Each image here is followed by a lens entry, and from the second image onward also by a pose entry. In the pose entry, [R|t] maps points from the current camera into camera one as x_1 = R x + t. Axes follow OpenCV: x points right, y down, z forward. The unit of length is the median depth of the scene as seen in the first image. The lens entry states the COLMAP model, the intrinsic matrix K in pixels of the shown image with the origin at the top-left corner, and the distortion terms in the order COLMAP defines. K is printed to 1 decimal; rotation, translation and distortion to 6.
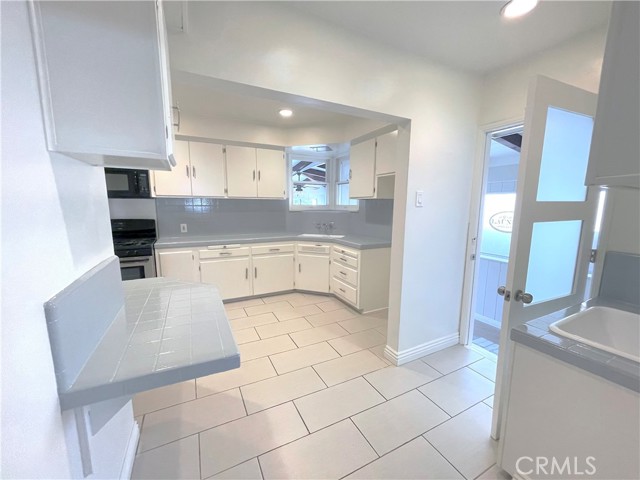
lens RADIAL K [[258.7, 0, 320.0], [0, 258.7, 240.0], [0, 0, 1]] dist [-0.001081, -0.000017]
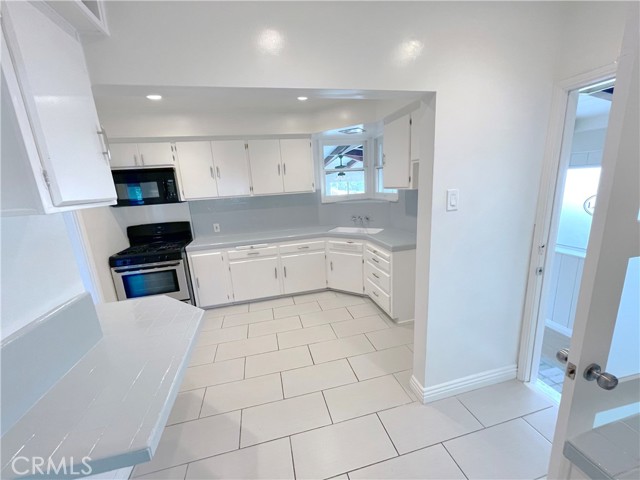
lens RADIAL K [[258.7, 0, 320.0], [0, 258.7, 240.0], [0, 0, 1]] dist [-0.001081, -0.000017]
pose [[0.970997, -0.012324, -0.238773, 0.117230], [0.033345, 0.995891, 0.084203, -0.073257], [0.236754, -0.089722, 0.967418, 0.111410]]
